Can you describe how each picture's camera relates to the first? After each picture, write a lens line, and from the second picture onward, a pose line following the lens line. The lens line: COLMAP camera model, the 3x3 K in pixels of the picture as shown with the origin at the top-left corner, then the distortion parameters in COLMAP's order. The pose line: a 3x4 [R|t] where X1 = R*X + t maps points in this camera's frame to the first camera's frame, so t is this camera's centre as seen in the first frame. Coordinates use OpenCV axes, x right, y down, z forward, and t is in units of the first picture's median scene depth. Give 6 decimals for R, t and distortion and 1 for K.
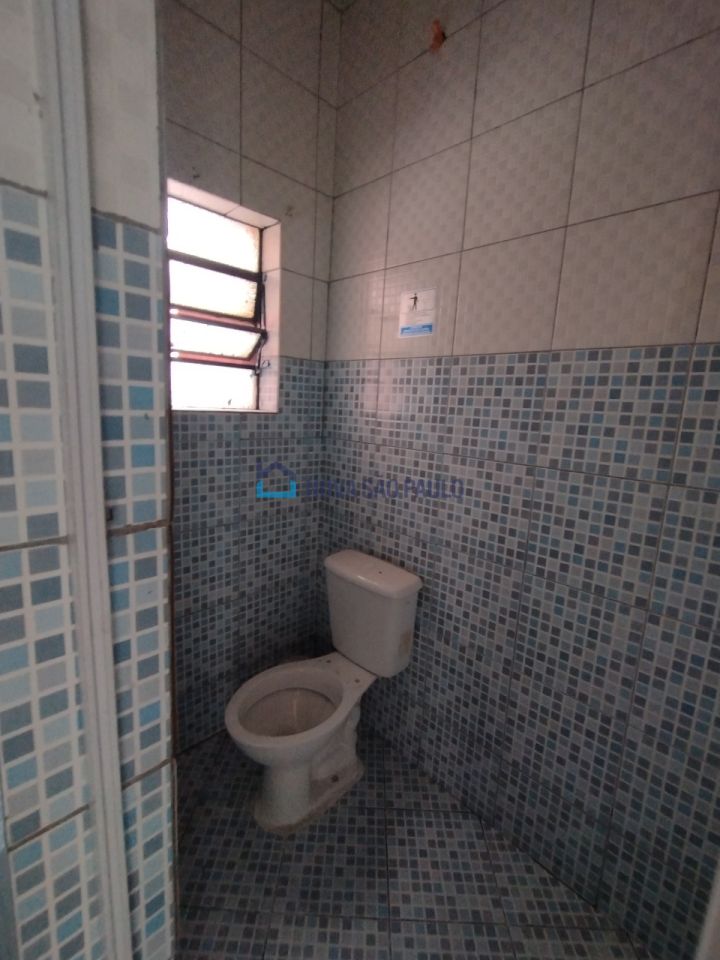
lens RADIAL K [[436.9, 0, 356.3], [0, 436.9, 471.7], [0, 0, 1]] dist [-0.002312, 0.000330]
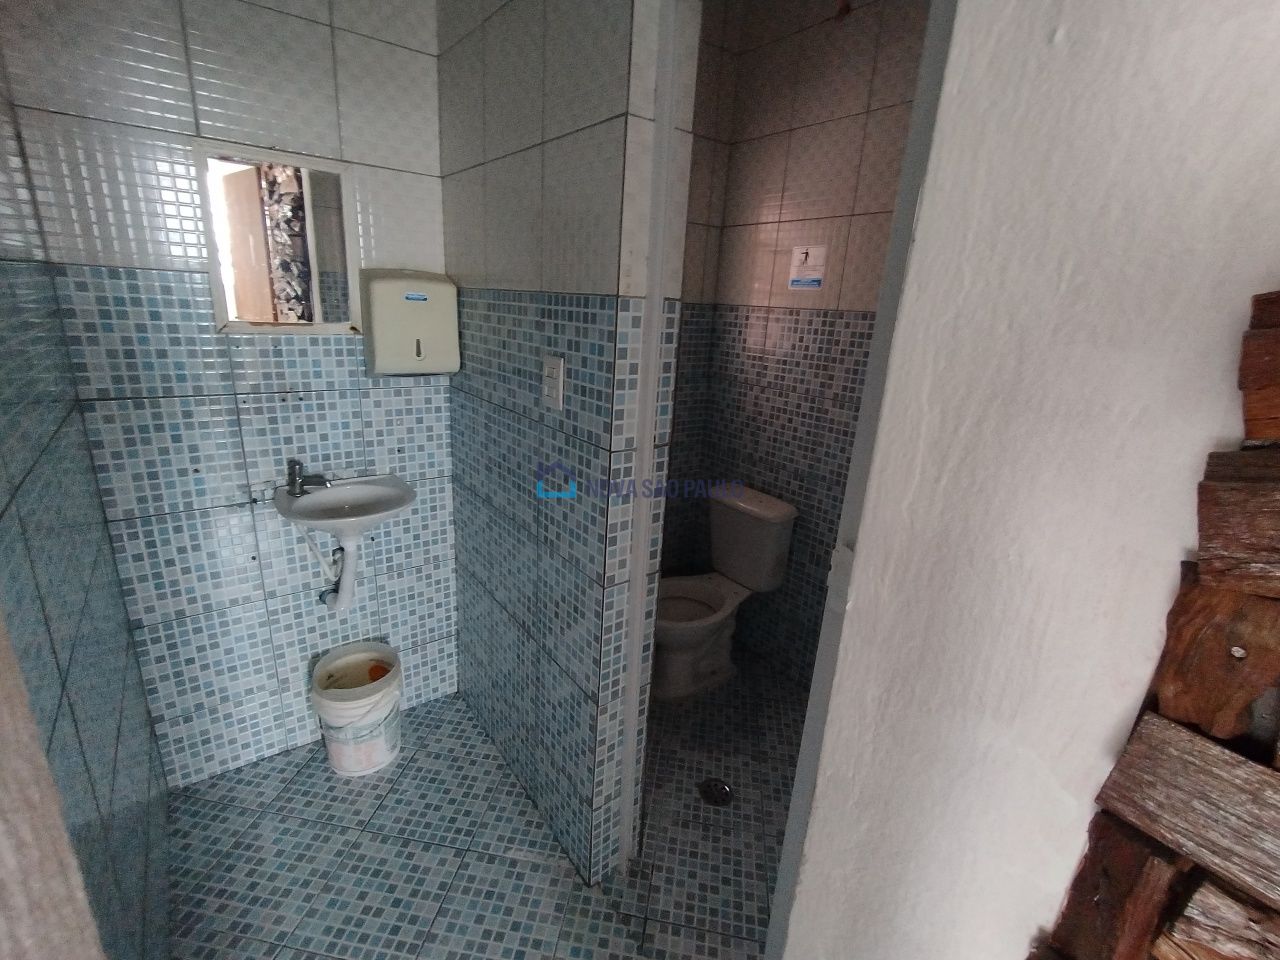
lens RADIAL K [[582.6, 0, 636.4], [0, 582.6, 470.8], [0, 0, 1]] dist [-0.002312, 0.000330]
pose [[0.992133, 0.037456, -0.119449, -0.089596], [-0.022887, 0.992378, 0.121088, -0.025326], [0.123075, -0.117401, 0.985429, -0.530237]]
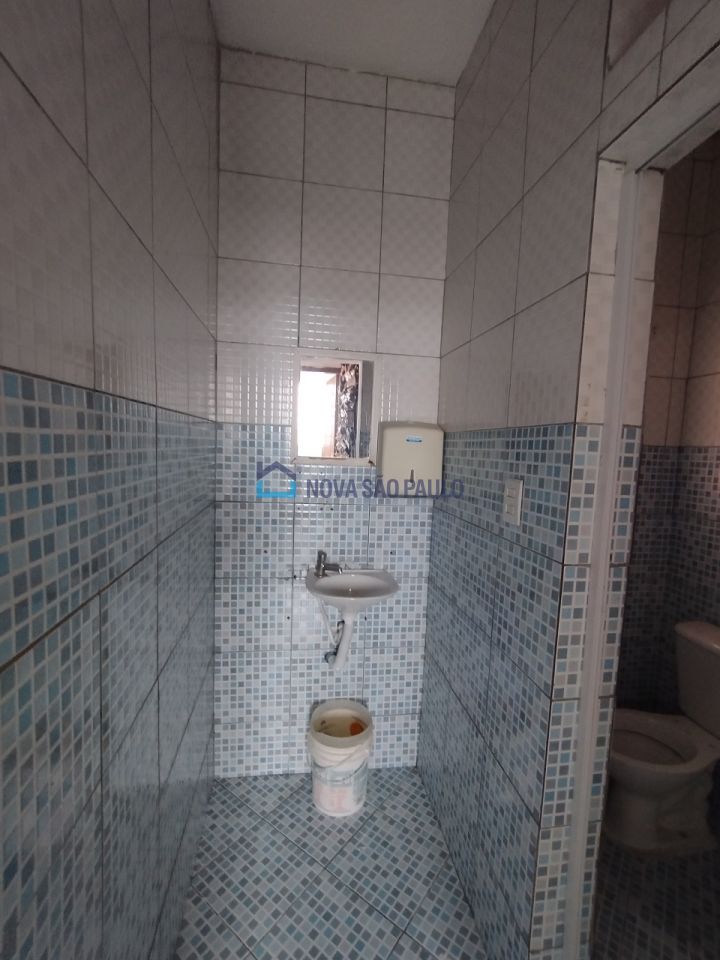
lens RADIAL K [[445.8, 0, 362.8], [0, 445.8, 484.3], [0, 0, 1]] dist [-0.005796, 0.005567]
pose [[0.816826, 0.030736, -0.576064, -0.088841], [-0.091800, 0.992781, -0.077197, 0.006991], [0.569533, 0.115940, 0.813751, -0.454015]]
